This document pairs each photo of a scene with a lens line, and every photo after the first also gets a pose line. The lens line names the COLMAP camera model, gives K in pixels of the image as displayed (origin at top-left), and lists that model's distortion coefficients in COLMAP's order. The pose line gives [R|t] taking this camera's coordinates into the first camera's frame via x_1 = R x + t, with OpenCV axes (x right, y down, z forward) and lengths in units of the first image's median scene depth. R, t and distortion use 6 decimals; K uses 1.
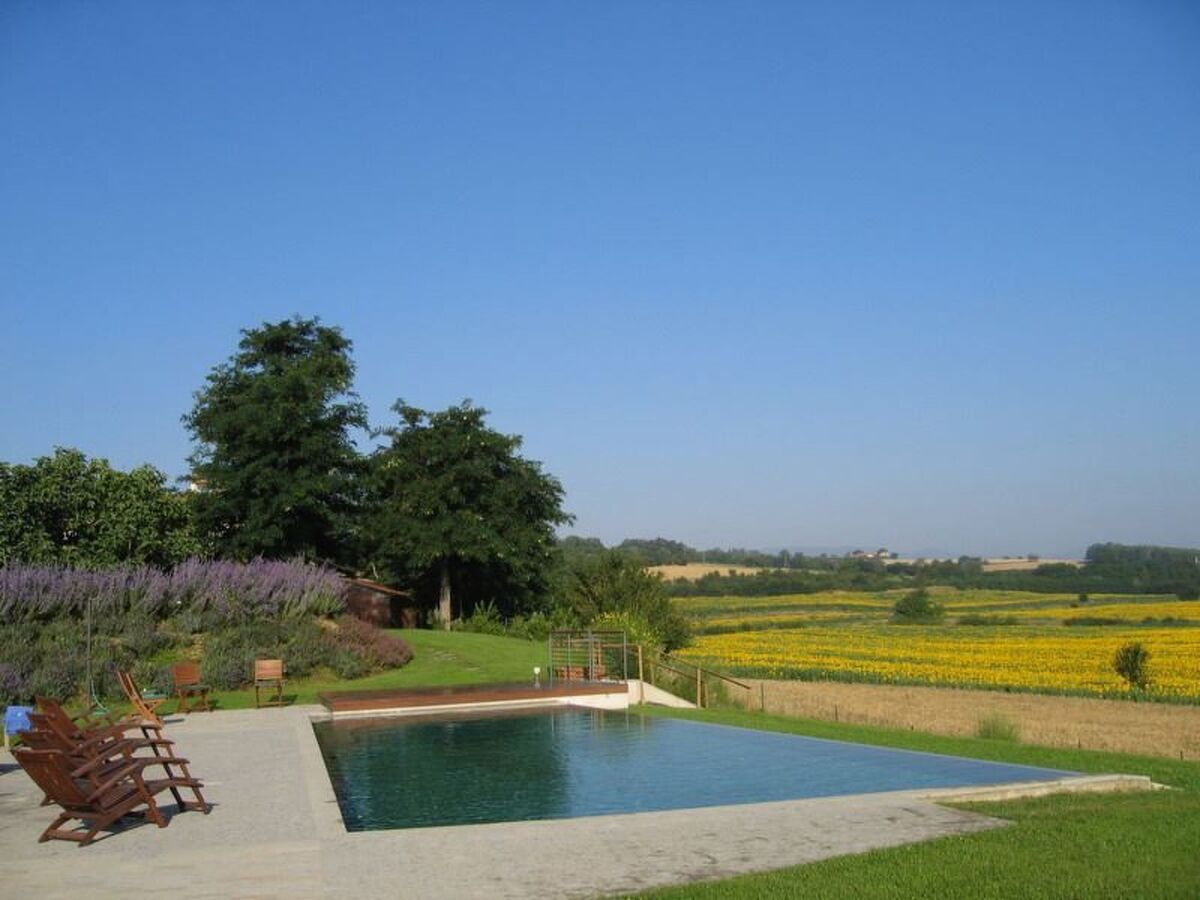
lens RADIAL K [[1271.8, 0, 600.0], [0, 1271.8, 450.0], [0, 0, 1]] dist [-0.114669, 0.051314]
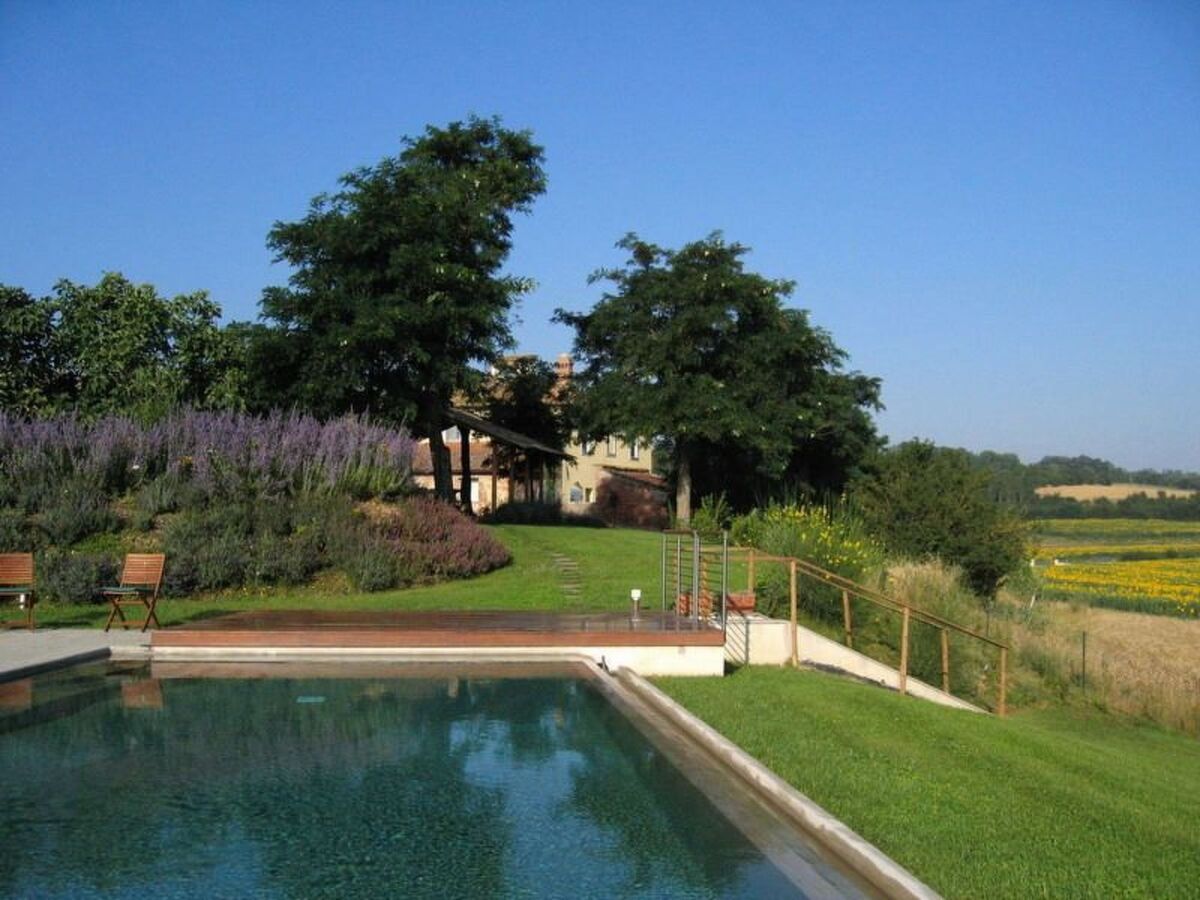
lens RADIAL K [[1271.8, 0, 600.0], [0, 1271.8, 450.0], [0, 0, 1]] dist [-0.114669, 0.051314]
pose [[0.946865, 0.022809, -0.320823, 0.075415], [-0.000933, 0.997673, 0.068178, 0.039076], [0.321631, -0.064256, 0.944682, 0.259843]]
